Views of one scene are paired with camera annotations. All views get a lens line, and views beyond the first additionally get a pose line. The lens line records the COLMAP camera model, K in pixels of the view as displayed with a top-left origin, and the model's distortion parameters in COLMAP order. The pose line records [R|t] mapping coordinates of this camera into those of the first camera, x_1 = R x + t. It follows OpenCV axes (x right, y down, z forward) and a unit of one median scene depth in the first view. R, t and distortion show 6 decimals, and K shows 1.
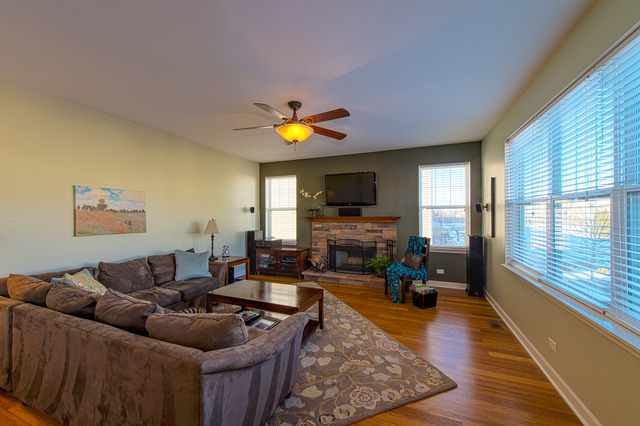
lens RADIAL K [[250.7, 0, 316.9], [0, 250.7, 214.1], [0, 0, 1]] dist [0.002301, -0.000019]
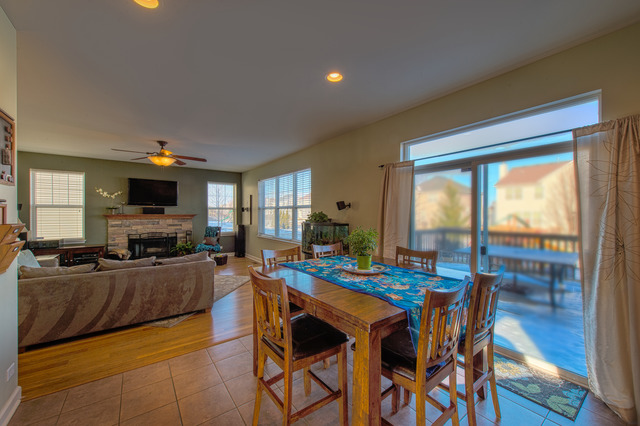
lens RADIAL K [[250.7, 0, 319.0], [0, 250.7, 213.0], [0, 0, 1]] dist [0.002301, -0.000019]
pose [[0.524696, 0.003291, 0.851283, -0.511117], [-0.008374, 0.999964, 0.001295, -0.005961], [-0.851249, -0.007809, 0.524705, -0.369869]]
